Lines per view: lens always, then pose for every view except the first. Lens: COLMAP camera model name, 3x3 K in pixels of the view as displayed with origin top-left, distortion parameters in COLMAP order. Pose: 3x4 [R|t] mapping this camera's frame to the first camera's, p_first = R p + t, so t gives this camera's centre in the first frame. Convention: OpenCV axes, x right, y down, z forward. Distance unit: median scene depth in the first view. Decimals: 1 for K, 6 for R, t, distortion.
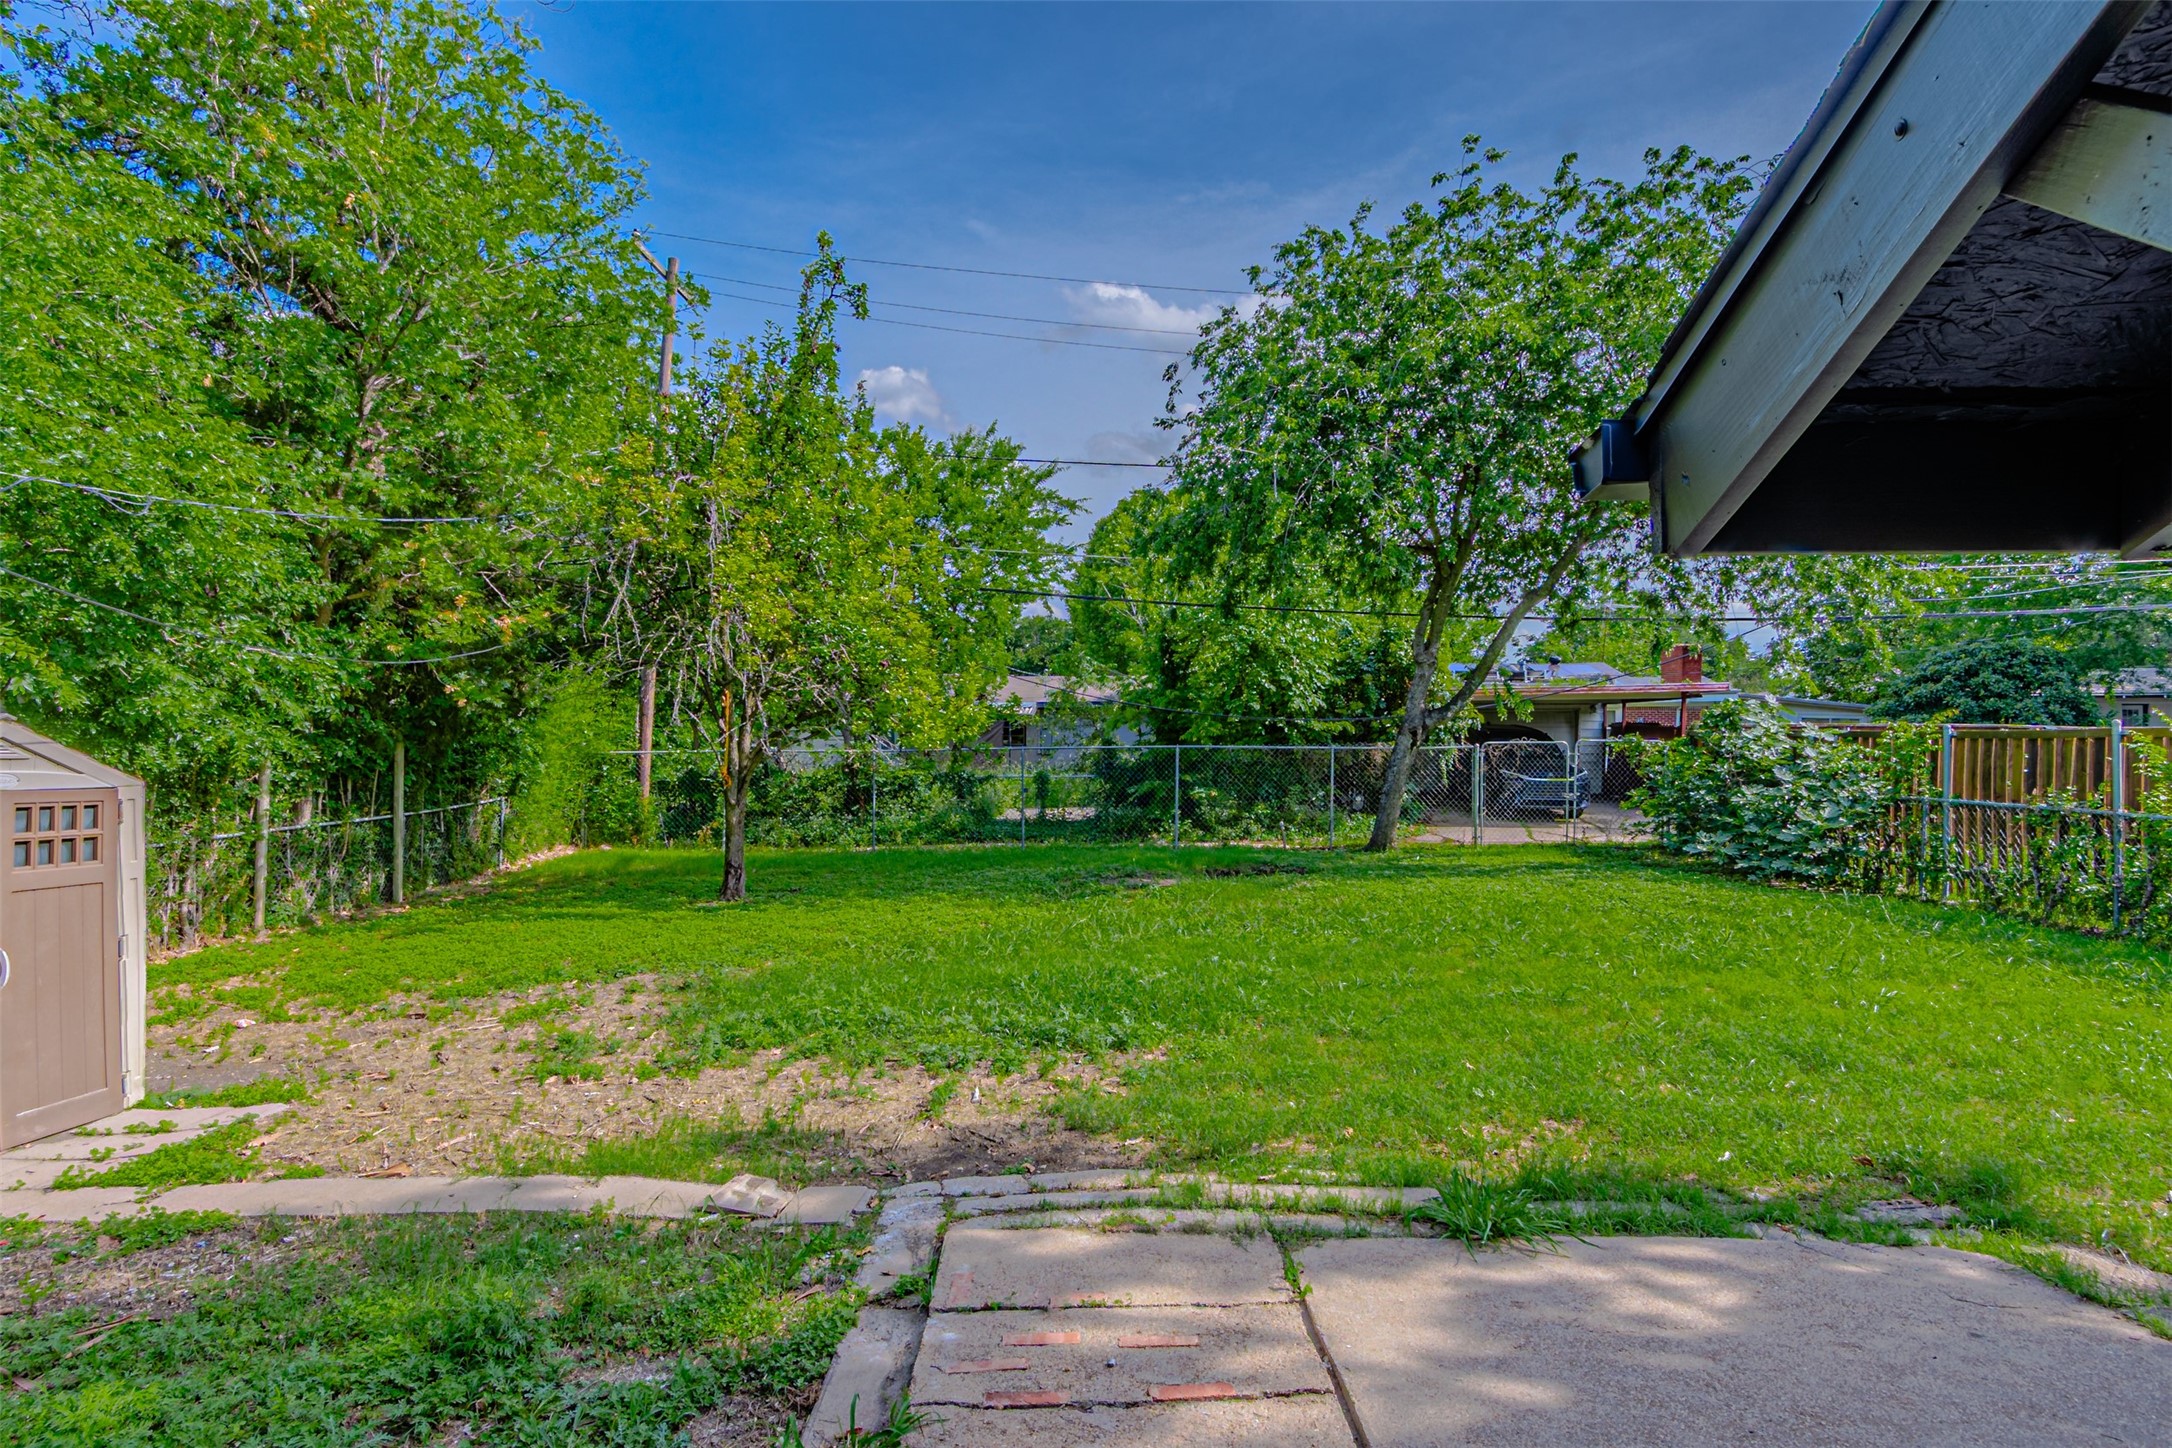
lens RADIAL K [[1191.0, 0, 1073.6], [0, 1191.0, 727.8], [0, 0, 1]] dist [0.002148, 0.000437]
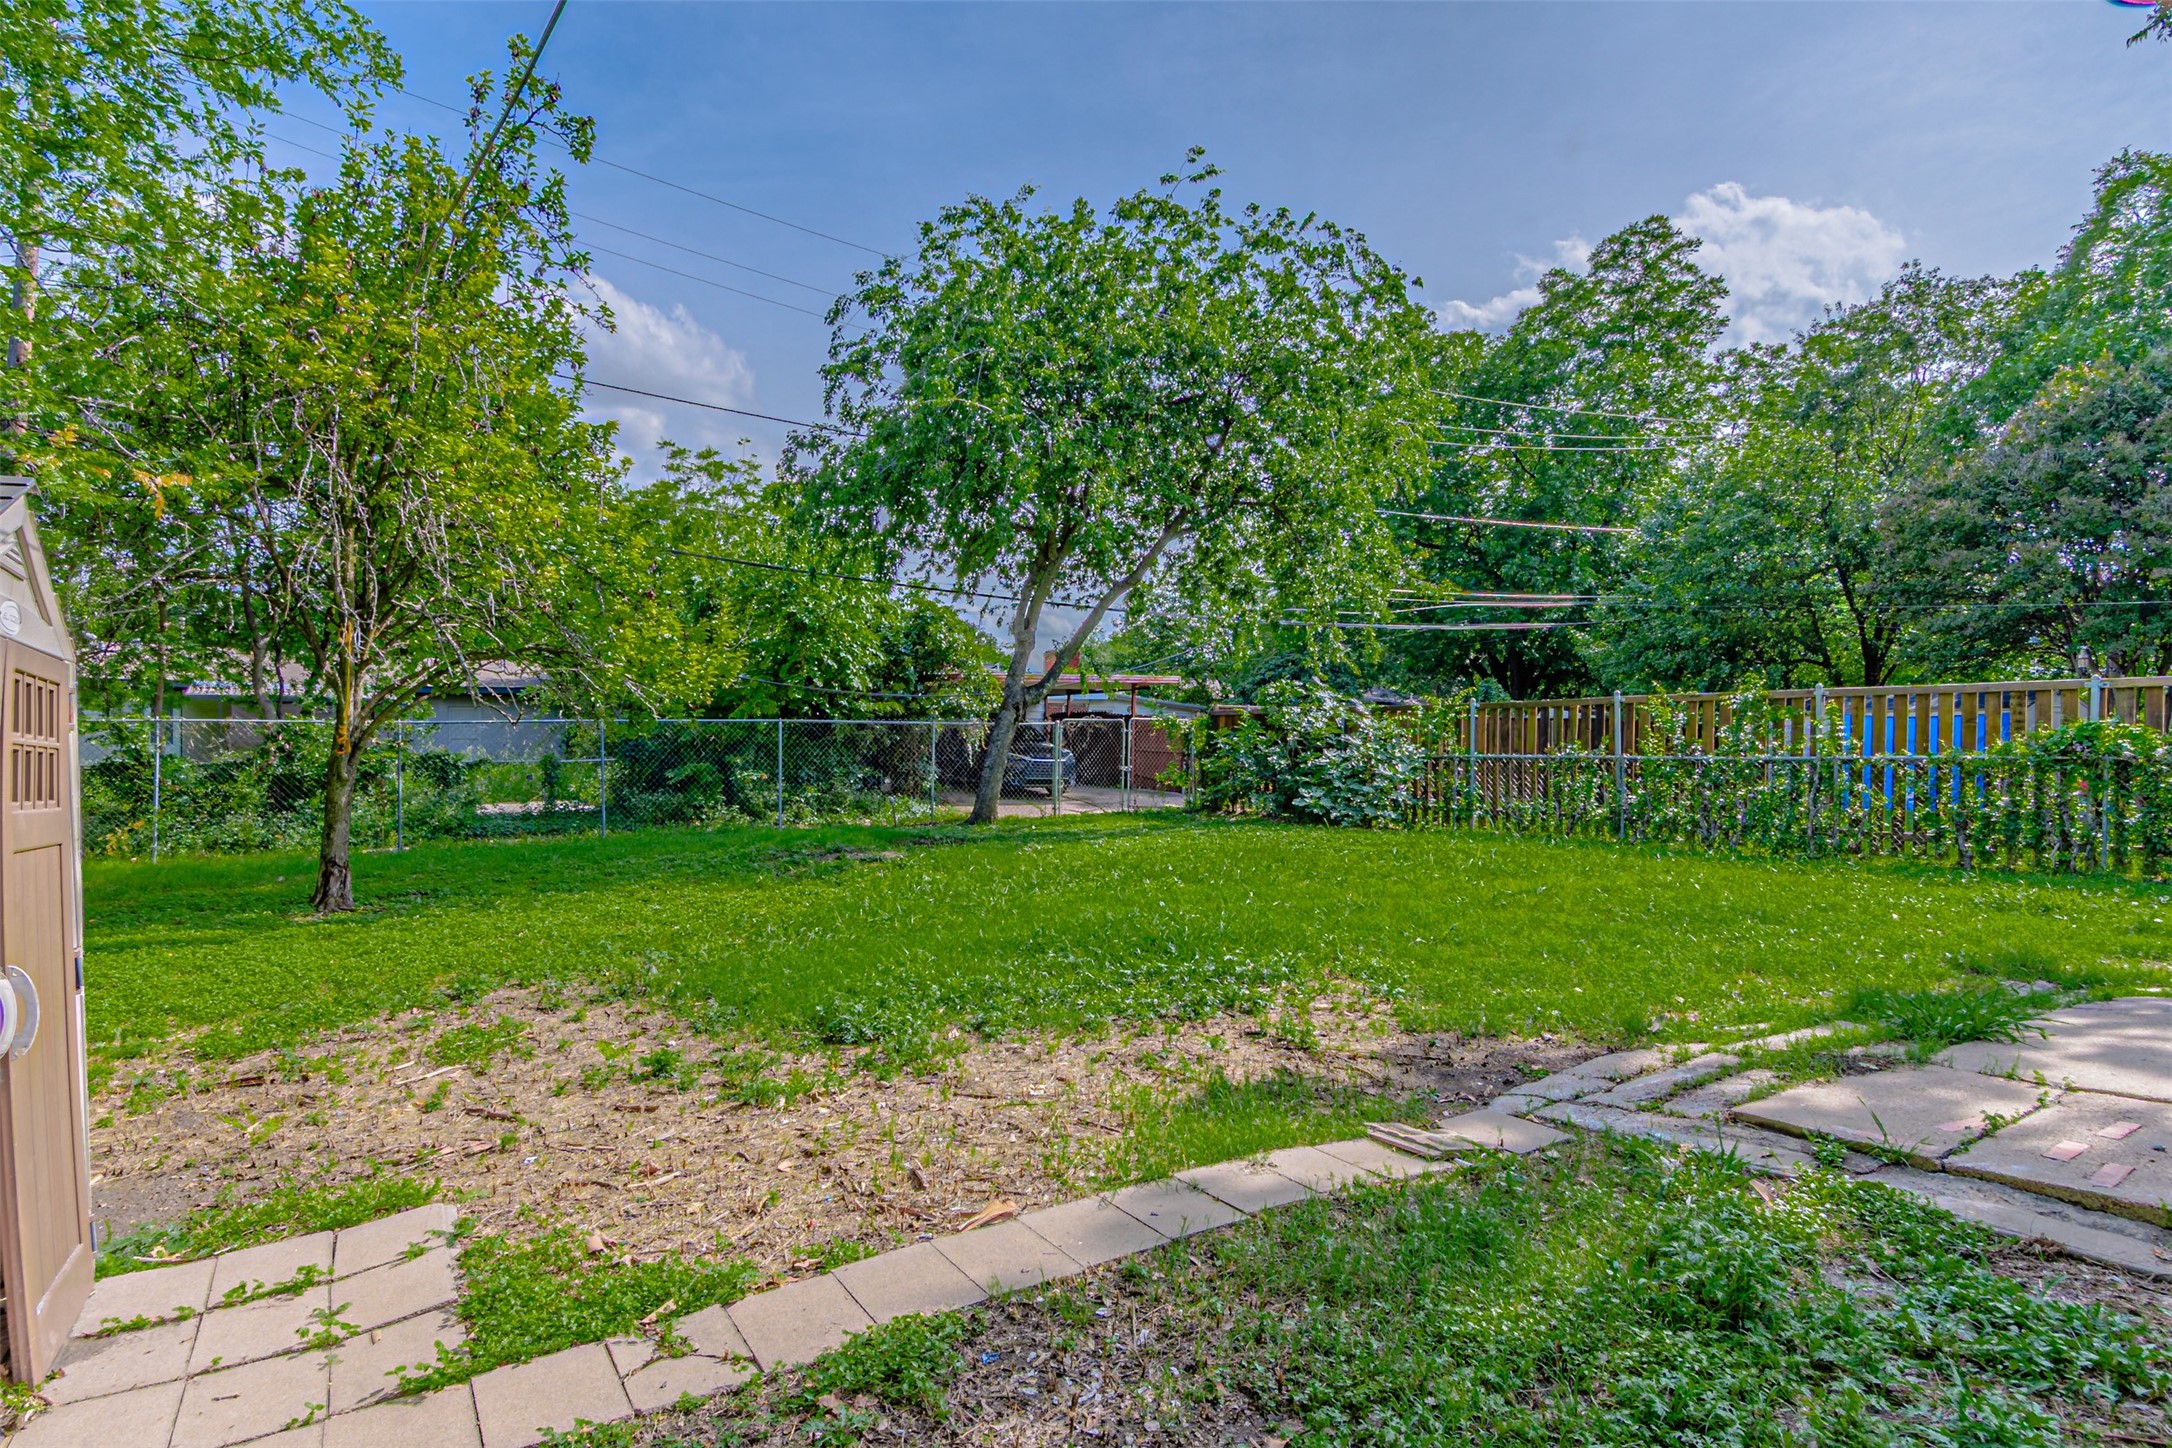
lens RADIAL K [[1191.0, 0, 1073.6], [0, 1191.0, 727.8], [0, 0, 1]] dist [0.002148, 0.000437]
pose [[0.827025, 0.007697, 0.562112, -0.362733], [-0.004658, 0.999966, -0.006838, 0.039963], [-0.562145, 0.003037, 0.827033, 0.164614]]
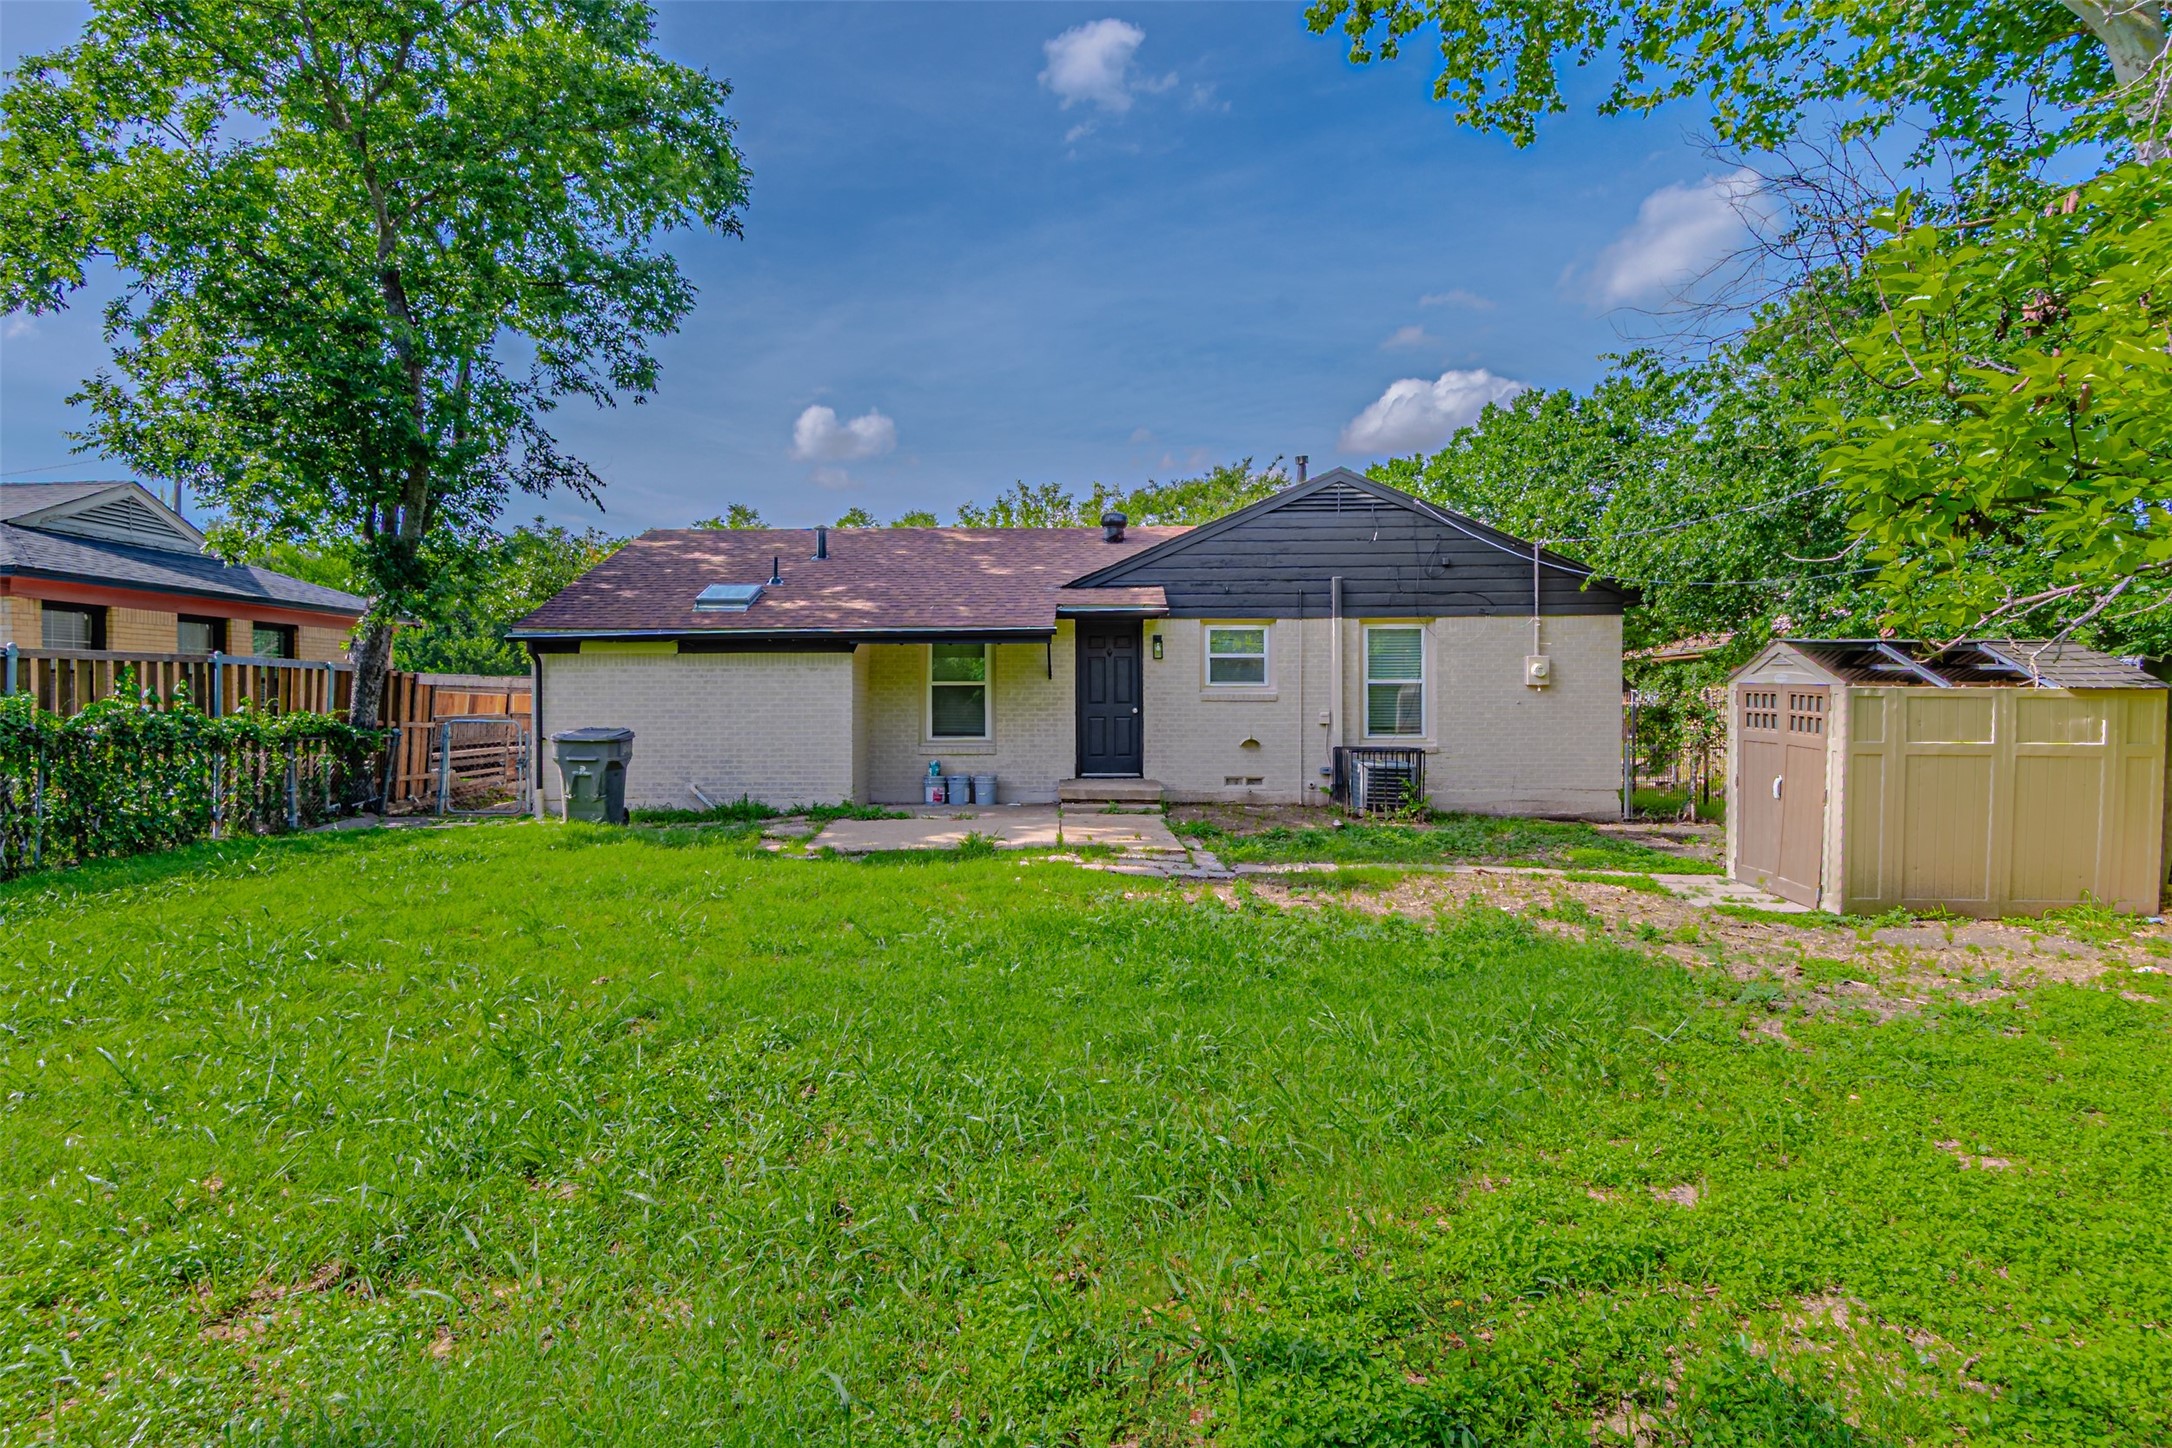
lens RADIAL K [[1231.4, 0, 1086.6], [0, 1231.4, 693.1], [0, 0, 1]] dist [-0.000545, -0.000245]
pose [[-0.999723, 0.003794, -0.023232, 0.053555], [0.003955, 0.999969, -0.006874, 0.034568], [0.023206, -0.006964, -0.999706, 1.226199]]
